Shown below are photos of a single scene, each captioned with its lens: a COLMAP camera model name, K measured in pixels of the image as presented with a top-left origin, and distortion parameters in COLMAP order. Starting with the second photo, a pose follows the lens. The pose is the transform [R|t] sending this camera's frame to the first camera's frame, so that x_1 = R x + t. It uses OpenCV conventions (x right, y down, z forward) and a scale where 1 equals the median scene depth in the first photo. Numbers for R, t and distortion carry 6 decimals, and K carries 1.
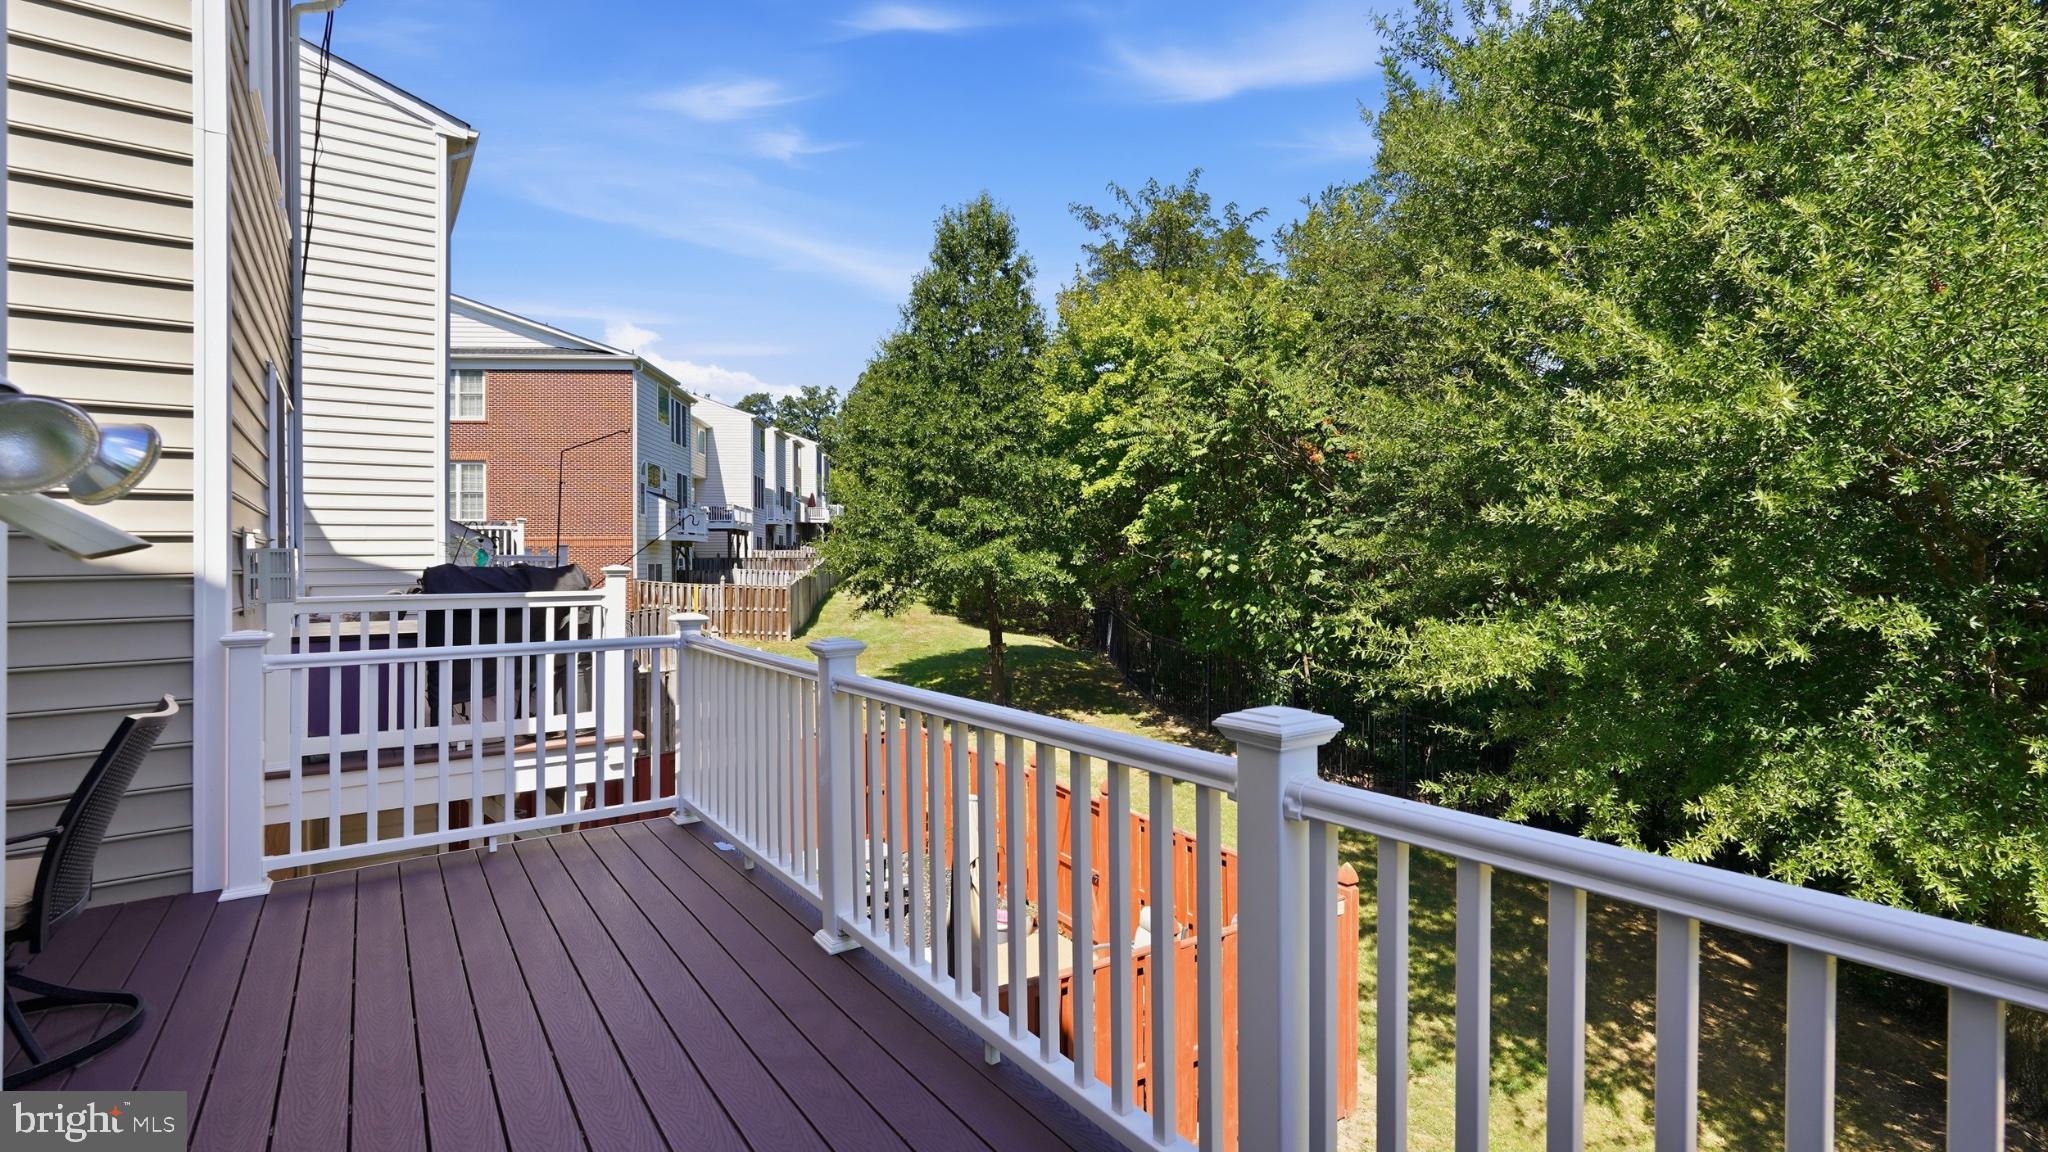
lens RADIAL K [[915.9, 0, 1021.0], [0, 915.9, 566.3], [0, 0, 1]] dist [0.000467, 0.000117]
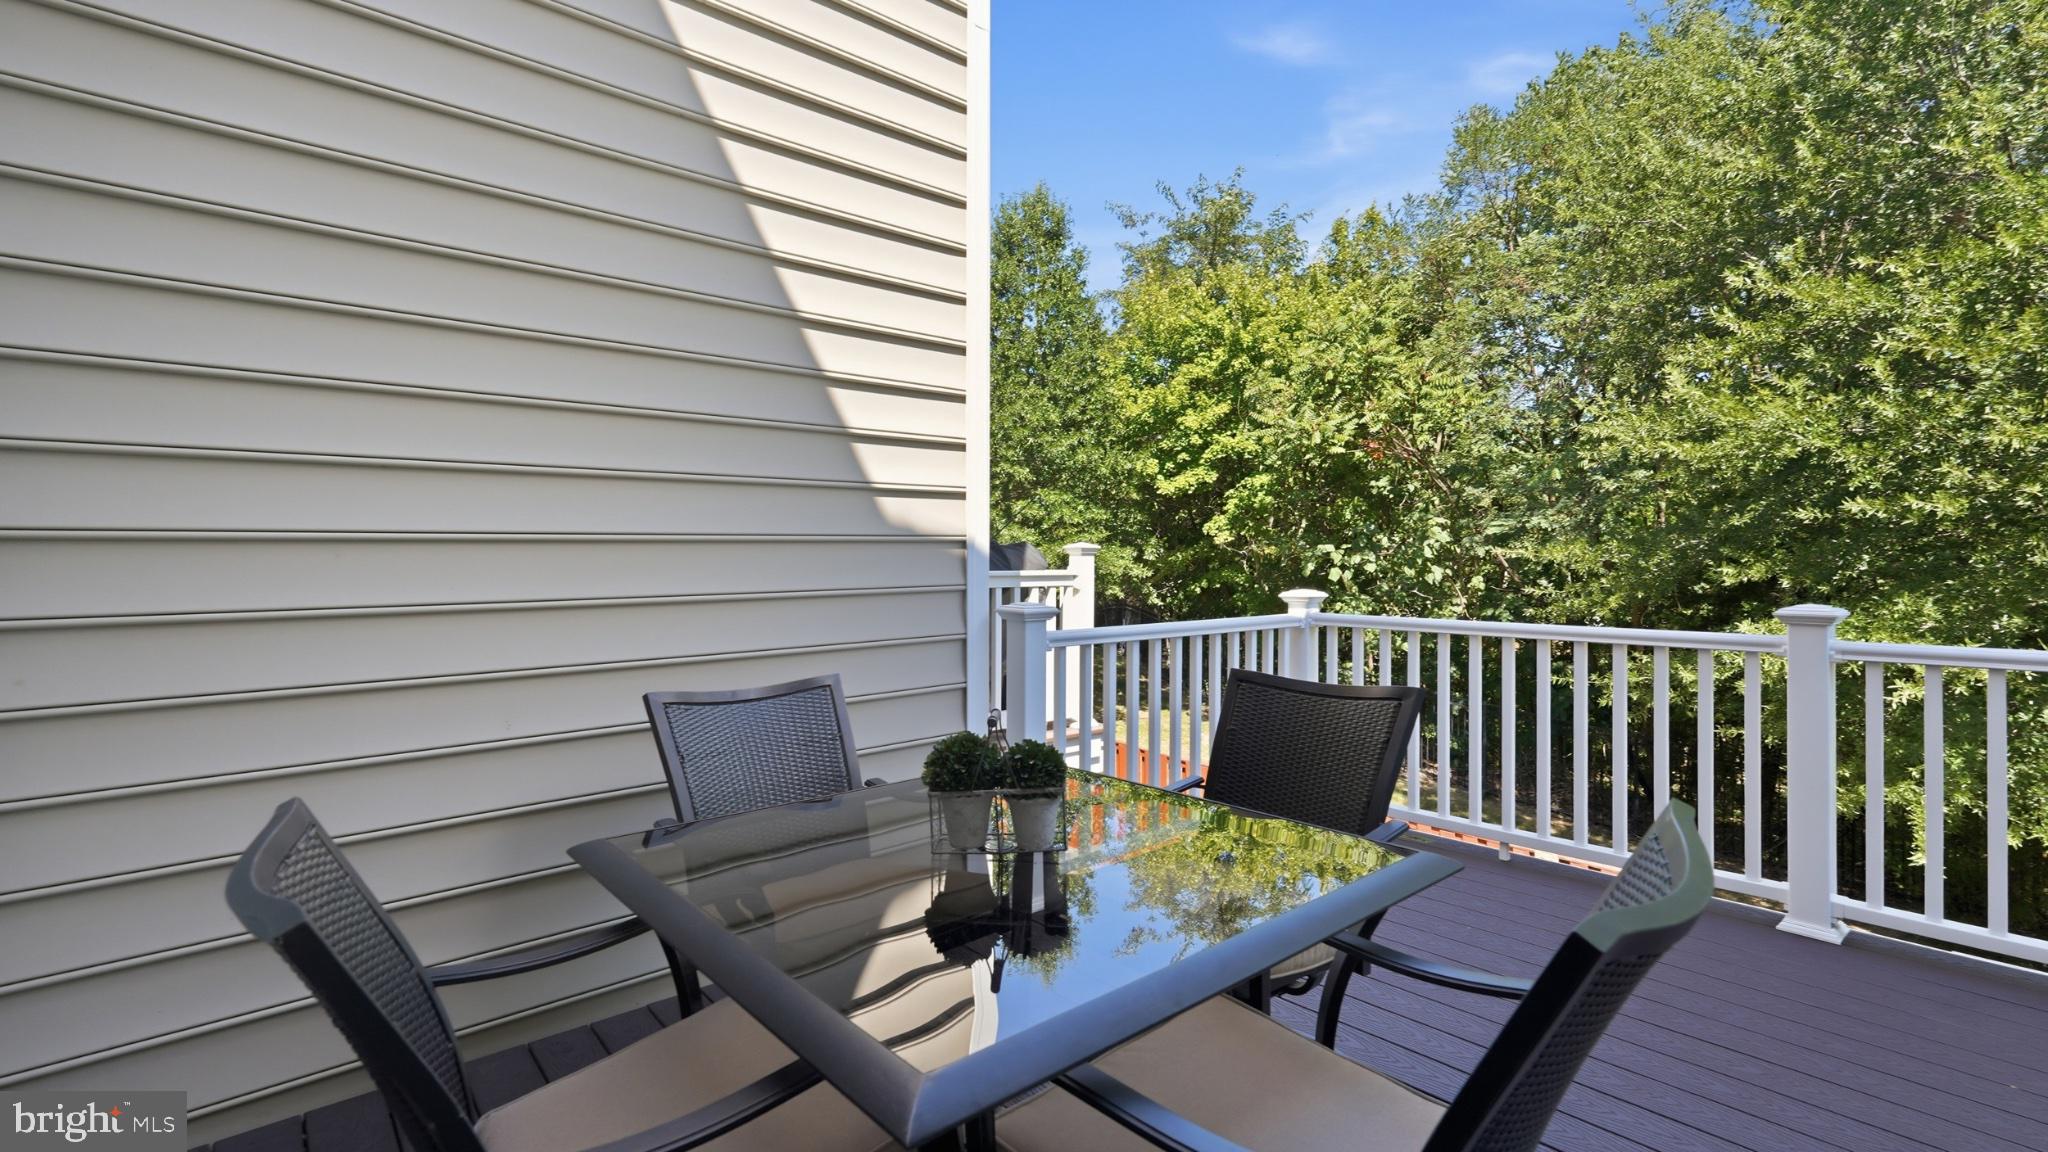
lens RADIAL K [[915.9, 0, 1021.0], [0, 915.9, 566.3], [0, 0, 1]] dist [0.000467, 0.000117]
pose [[0.992819, 0.006118, 0.119470, -0.199671], [-0.005950, 0.999981, -0.001759, 0.008432], [-0.119479, 0.001035, 0.992836, 0.027601]]
